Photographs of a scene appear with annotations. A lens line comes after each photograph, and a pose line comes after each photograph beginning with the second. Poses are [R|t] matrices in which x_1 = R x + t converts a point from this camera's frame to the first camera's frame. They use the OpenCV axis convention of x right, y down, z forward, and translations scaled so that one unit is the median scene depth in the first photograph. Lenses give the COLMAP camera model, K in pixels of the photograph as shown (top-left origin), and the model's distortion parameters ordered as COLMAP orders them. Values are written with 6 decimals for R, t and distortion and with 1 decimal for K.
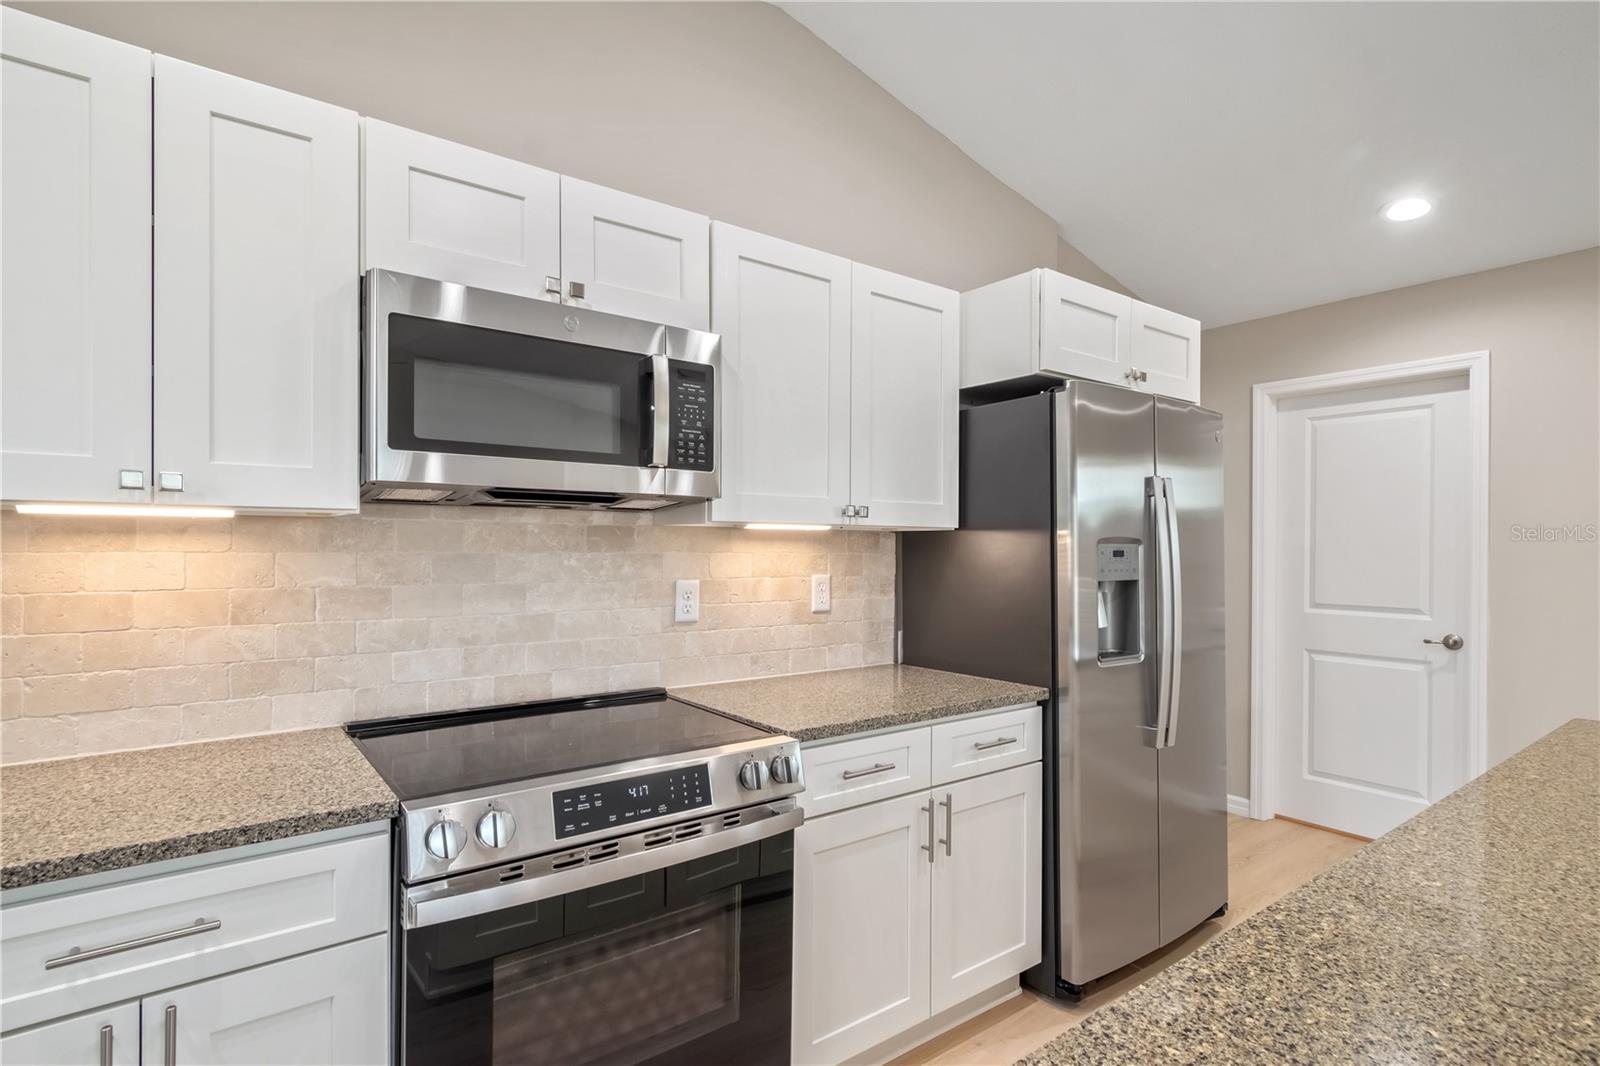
lens RADIAL K [[788.0, 0, 810.5], [0, 788.0, 545.9], [0, 0, 1]] dist [0.001380, 0.000250]
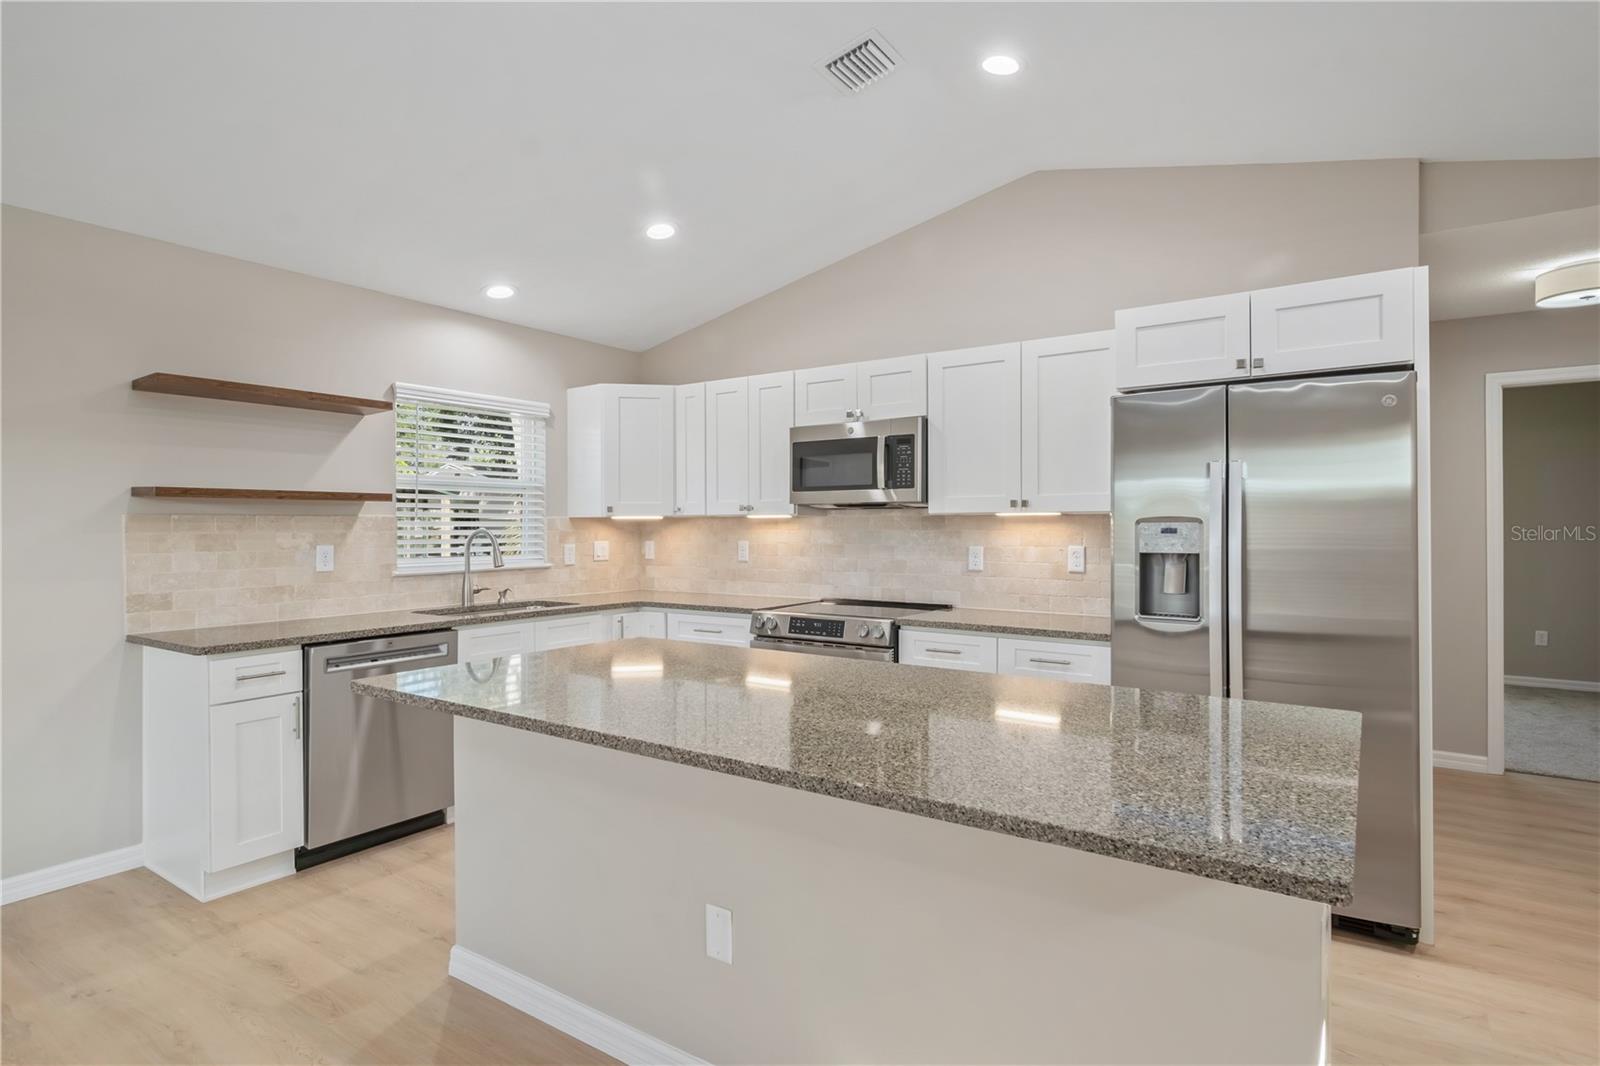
lens RADIAL K [[836.5, 0, 811.2], [0, 836.5, 524.5], [0, 0, 1]] dist [0.002054, -0.001024]
pose [[0.309431, -0.007366, -0.950893, 1.694981], [0.005073, 0.999969, -0.006096, 0.006118], [0.950908, -0.002938, 0.309459, 0.115453]]
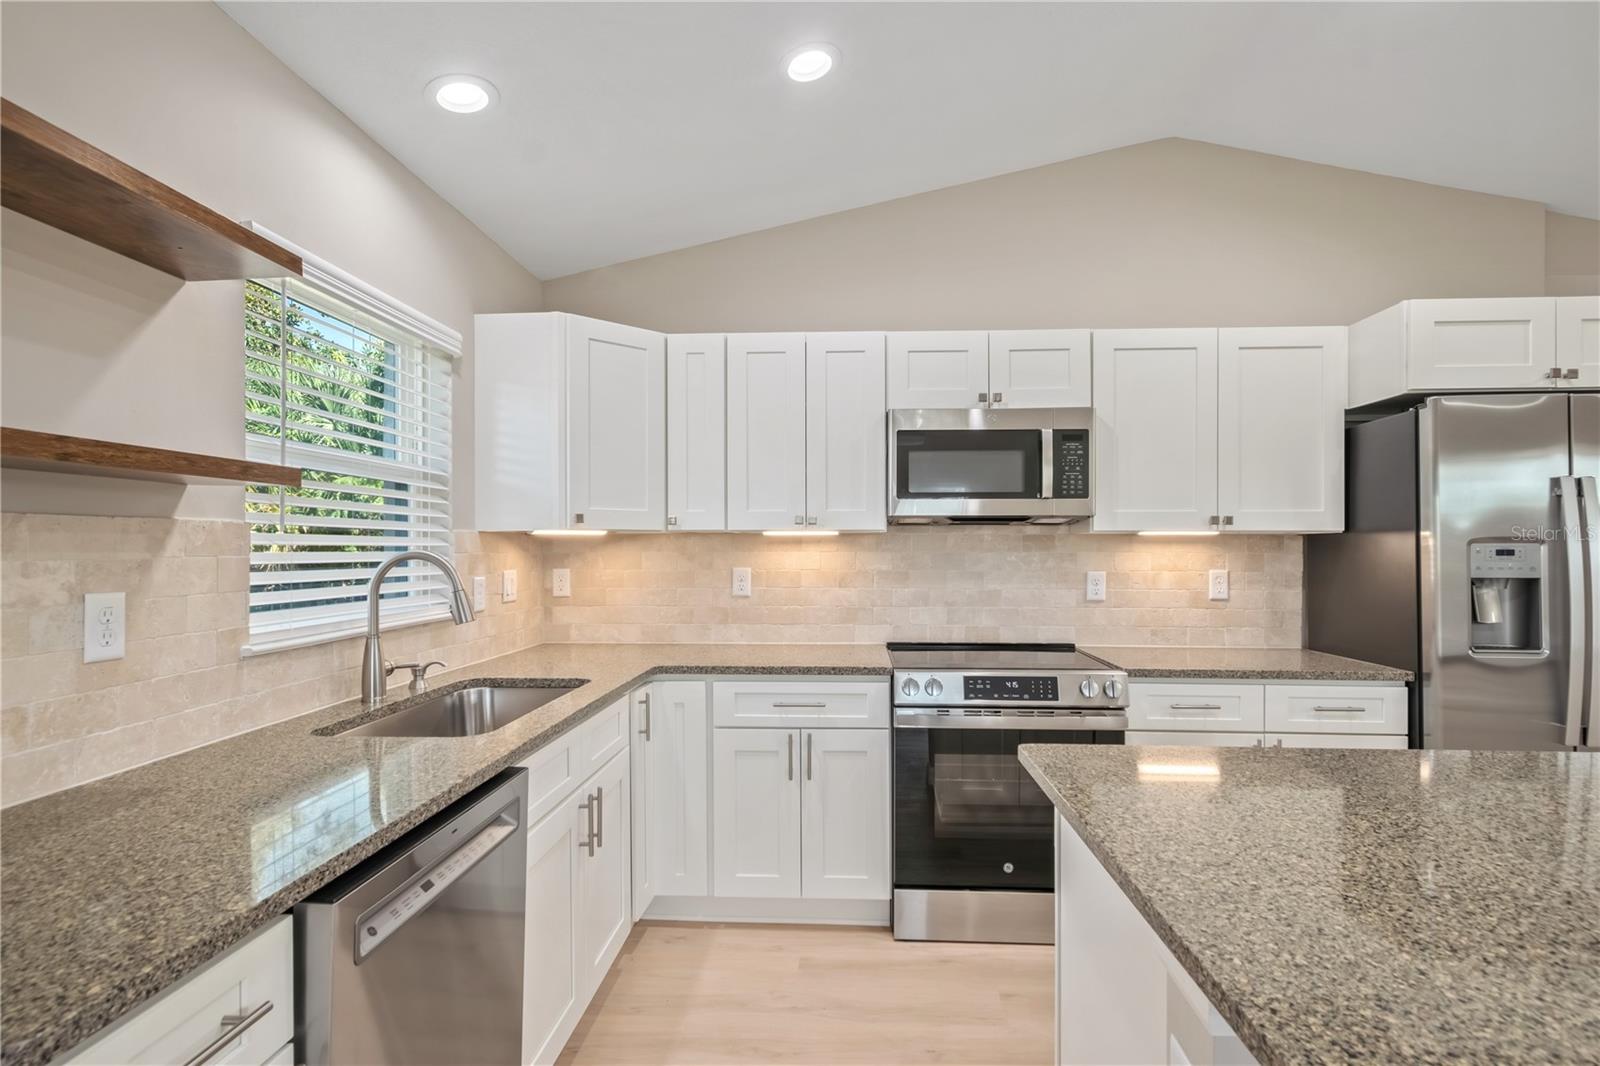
lens RADIAL K [[788.0, 0, 816.3], [0, 788.0, 549.4], [0, 0, 1]] dist [0.001380, 0.000250]
pose [[0.760555, -0.003674, -0.649263, 0.446771], [0.004763, 0.999989, -0.000079, 0.001307], [0.649256, -0.003032, 0.760564, -0.479561]]
